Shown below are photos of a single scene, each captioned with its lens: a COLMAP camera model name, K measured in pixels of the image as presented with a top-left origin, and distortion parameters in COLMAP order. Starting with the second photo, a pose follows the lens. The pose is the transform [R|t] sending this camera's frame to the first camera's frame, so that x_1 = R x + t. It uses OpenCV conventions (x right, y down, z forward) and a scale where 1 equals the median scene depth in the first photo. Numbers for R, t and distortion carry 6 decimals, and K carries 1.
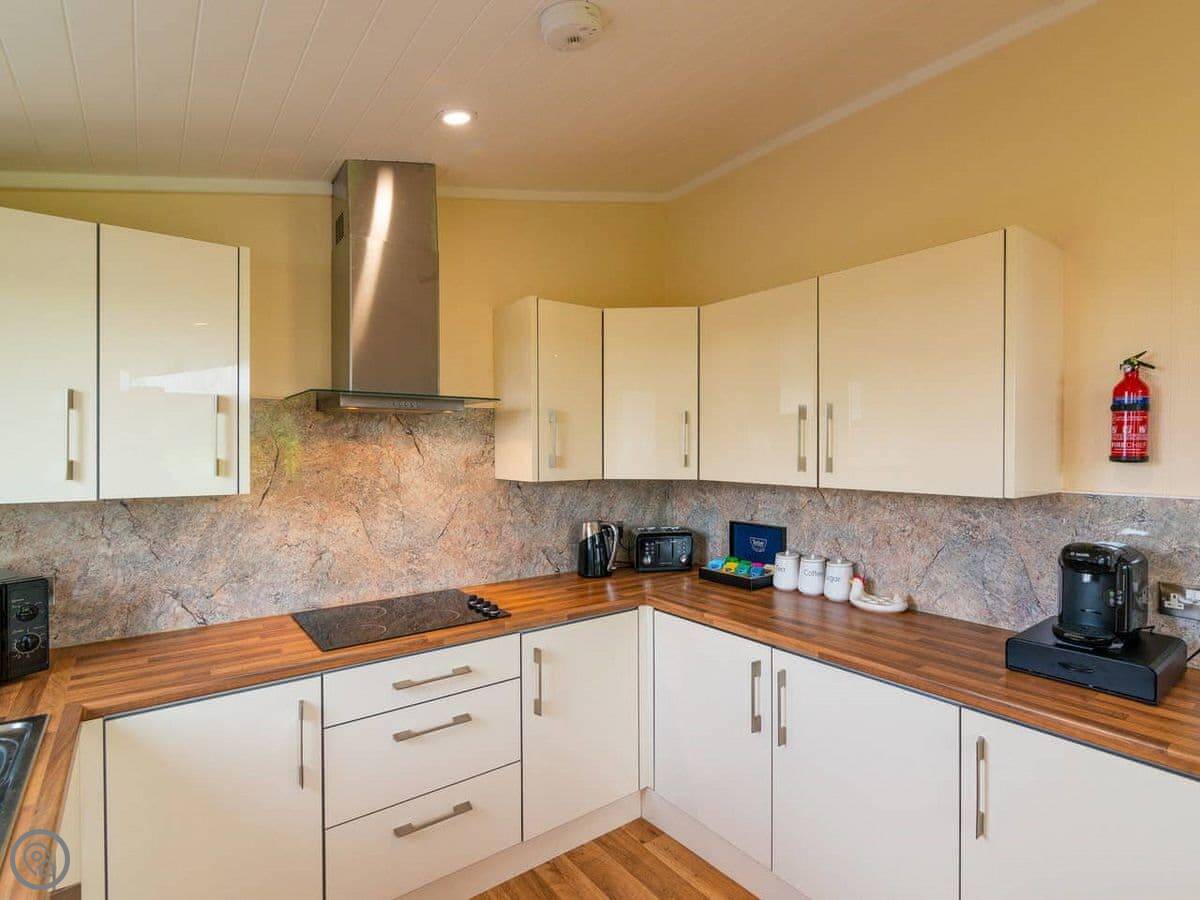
lens RADIAL K [[627.6, 0, 644.5], [0, 627.6, 444.3], [0, 0, 1]] dist [0.002246, 0.001209]
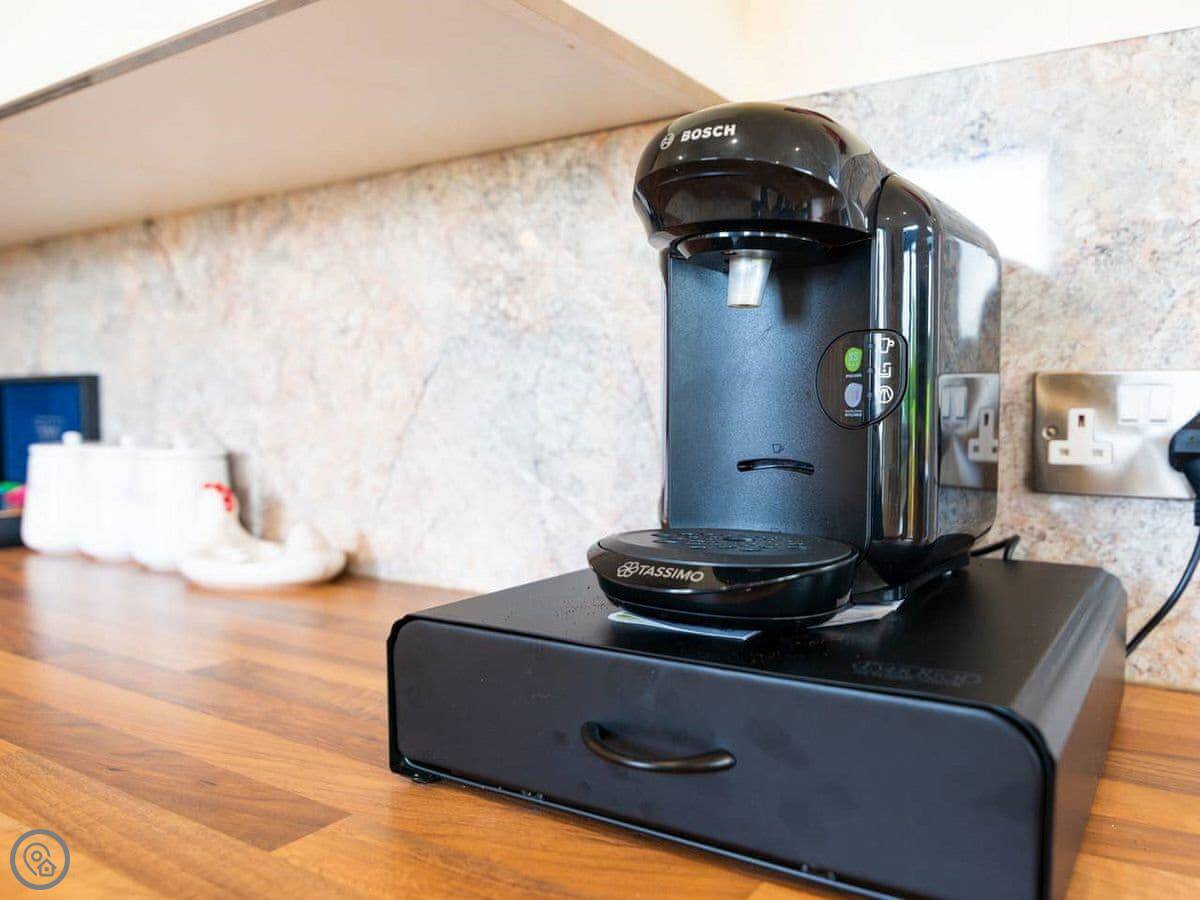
lens RADIAL K [[939.0, 0, 600.2], [0, 939.0, 447.4], [0, 0, 1]] dist [-0.026311, -0.003645]
pose [[0.959759, -0.023777, 0.279816, 0.530813], [0.009305, 0.998555, 0.052936, 0.227529], [-0.280670, -0.048202, 0.958593, 0.670776]]
